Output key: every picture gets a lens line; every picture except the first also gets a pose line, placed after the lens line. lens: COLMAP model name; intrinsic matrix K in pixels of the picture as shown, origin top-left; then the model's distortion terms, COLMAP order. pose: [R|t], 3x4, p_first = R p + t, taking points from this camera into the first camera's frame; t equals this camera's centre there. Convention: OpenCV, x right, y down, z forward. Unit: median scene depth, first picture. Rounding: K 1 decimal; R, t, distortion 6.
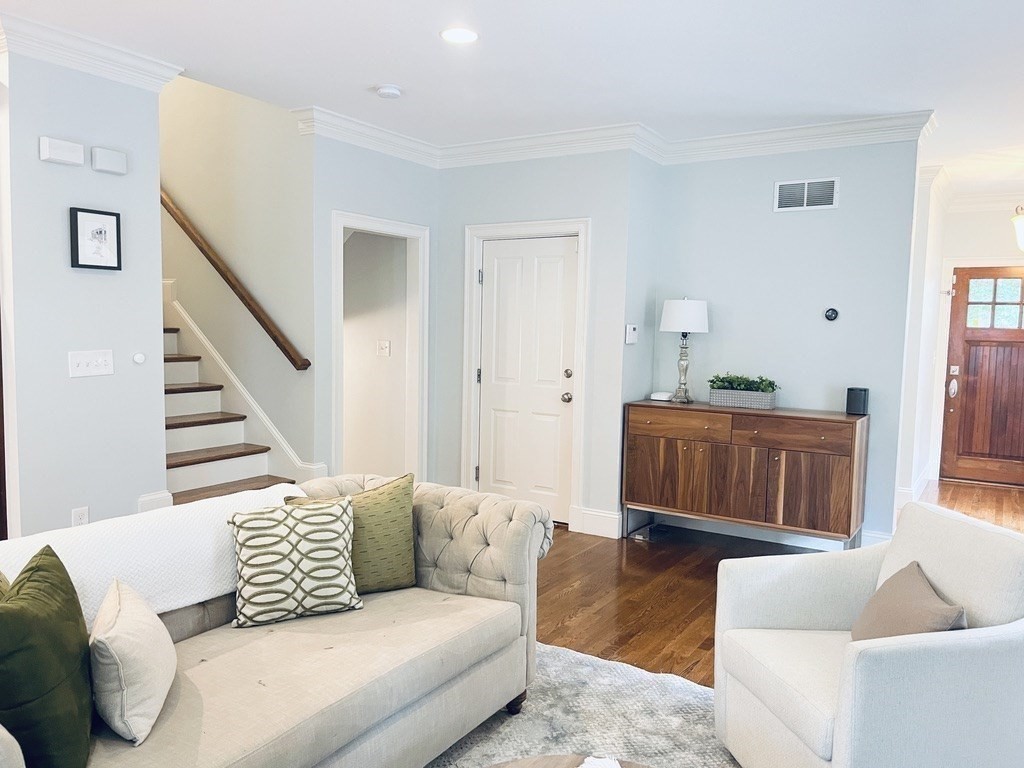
lens RADIAL K [[785.3, 0, 510.2], [0, 785.3, 388.2], [0, 0, 1]] dist [0.062320, -0.075587]
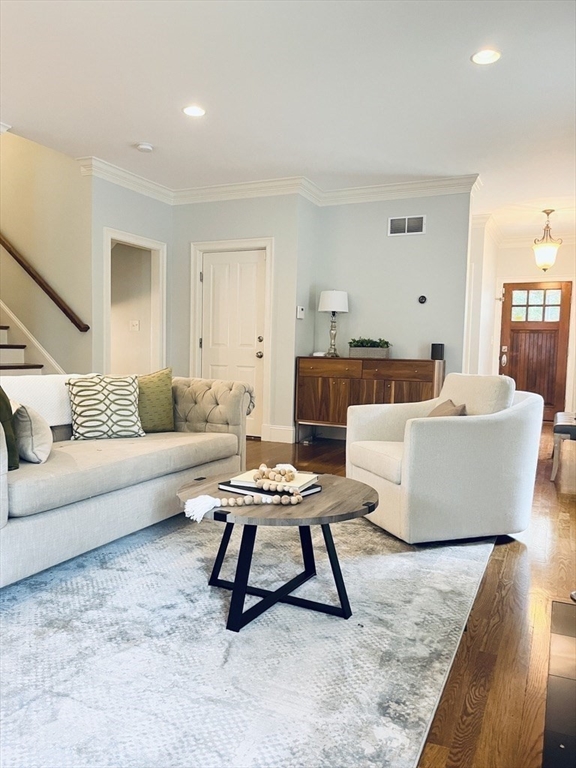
lens RADIAL K [[589.0, 0, 280.8], [0, 589.0, 387.1], [0, 0, 1]] dist [0.062320, -0.075587]
pose [[0.993162, -0.005237, 0.116631, -0.022241], [0.006909, 0.999879, -0.013931, 0.097507], [-0.116544, 0.014641, 0.993078, -0.159458]]
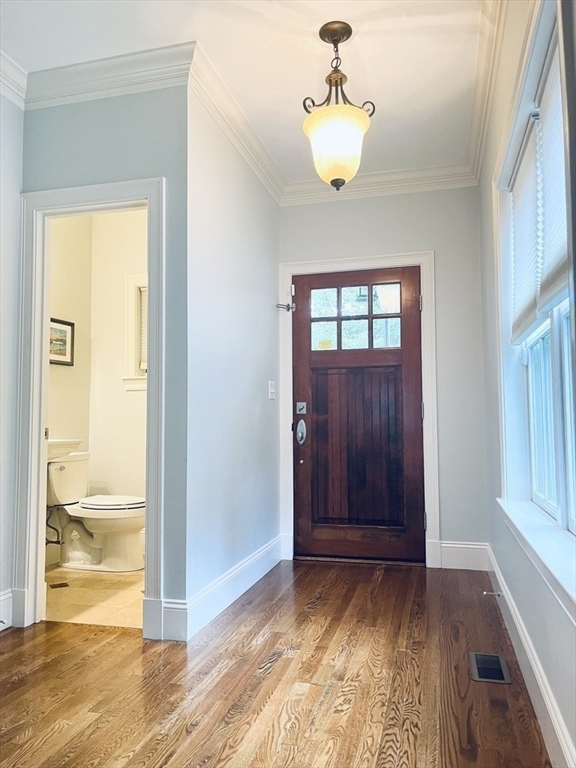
lens RADIAL K [[589.0, 0, 287.4], [0, 589.0, 380.8], [0, 0, 1]] dist [0.062320, -0.075587]
pose [[0.951107, -0.004098, 0.308834, 0.551859], [0.050926, 0.988307, -0.143723, 0.046780], [-0.304634, 0.152423, 0.940194, 0.700931]]
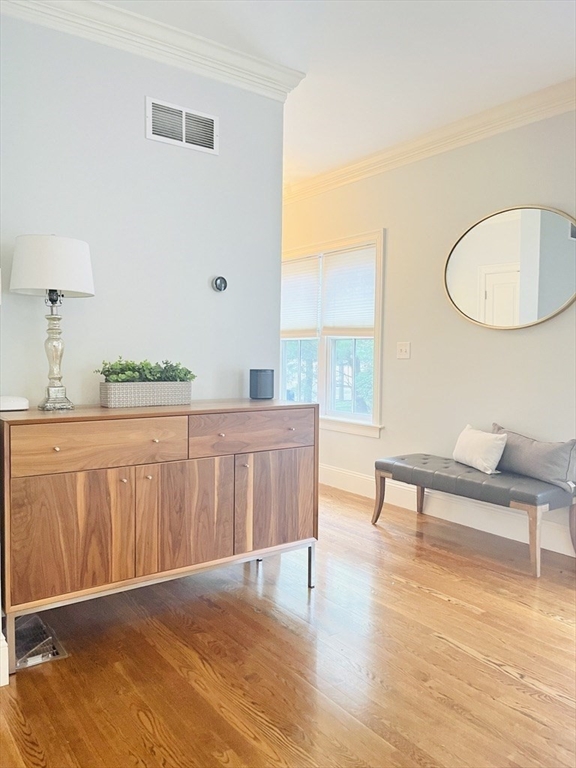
lens RADIAL K [[589.0, 0, 286.5], [0, 589.0, 384.1], [0, 0, 1]] dist [0.062320, -0.075587]
pose [[0.358315, -0.066752, 0.931211, -0.153153], [0.067293, 0.996693, 0.045553, -0.010678], [-0.931172, 0.046342, 0.361622, 0.693348]]
